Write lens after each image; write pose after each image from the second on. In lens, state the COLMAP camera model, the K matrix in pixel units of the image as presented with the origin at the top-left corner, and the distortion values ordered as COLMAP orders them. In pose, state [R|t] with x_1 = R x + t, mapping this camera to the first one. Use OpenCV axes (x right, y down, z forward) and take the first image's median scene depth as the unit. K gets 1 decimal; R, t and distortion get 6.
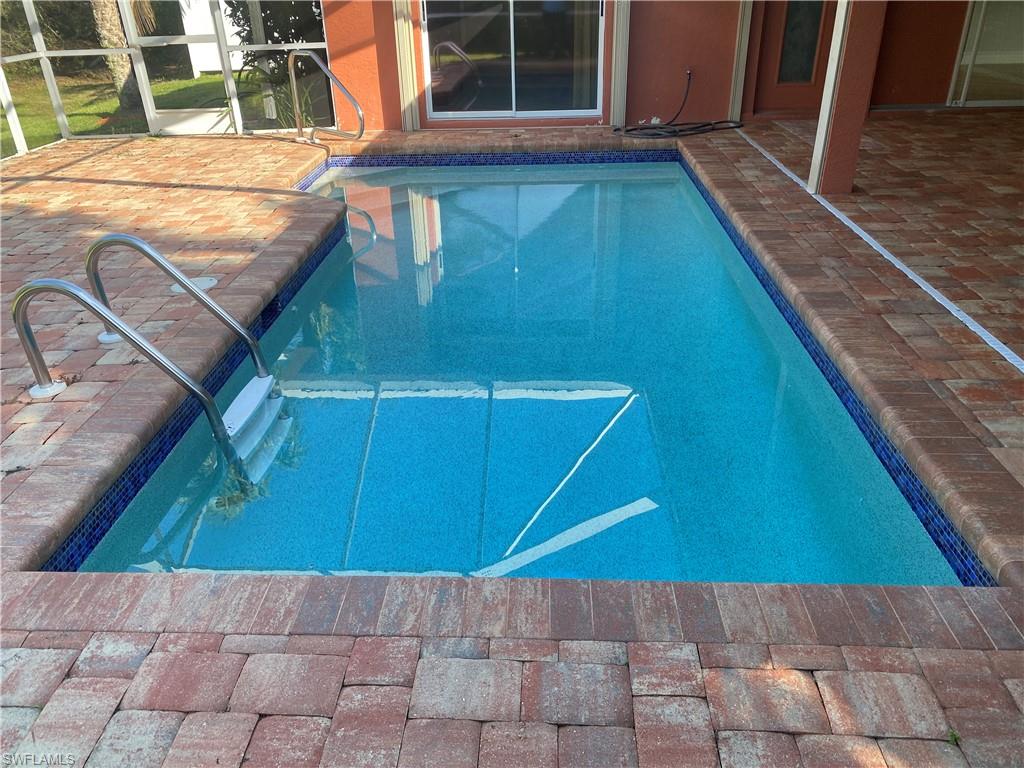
lens RADIAL K [[767.4, 0, 507.5], [0, 767.4, 384.0], [0, 0, 1]] dist [0.013606, -0.003651]
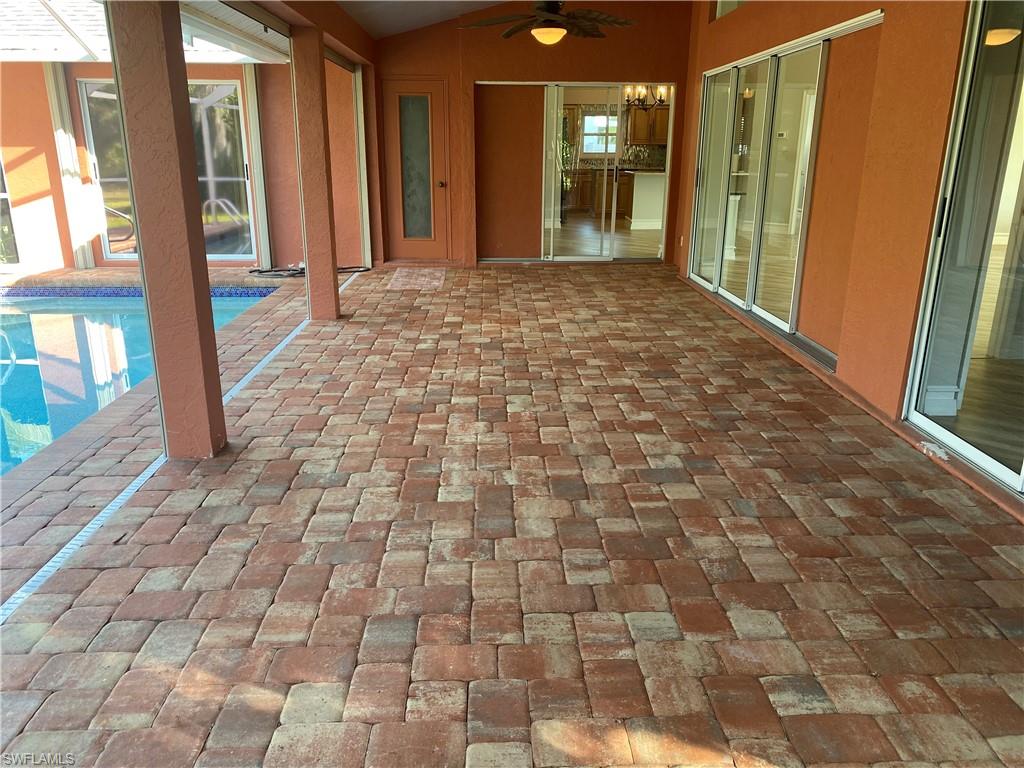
lens RADIAL K [[767.4, 0, 516.0], [0, 767.4, 382.8], [0, 0, 1]] dist [0.013606, -0.003651]
pose [[0.994207, 0.007362, 0.107234, 0.400983], [0.012516, 0.982936, -0.183520, 0.058905], [-0.106755, 0.183799, 0.977150, -0.162518]]
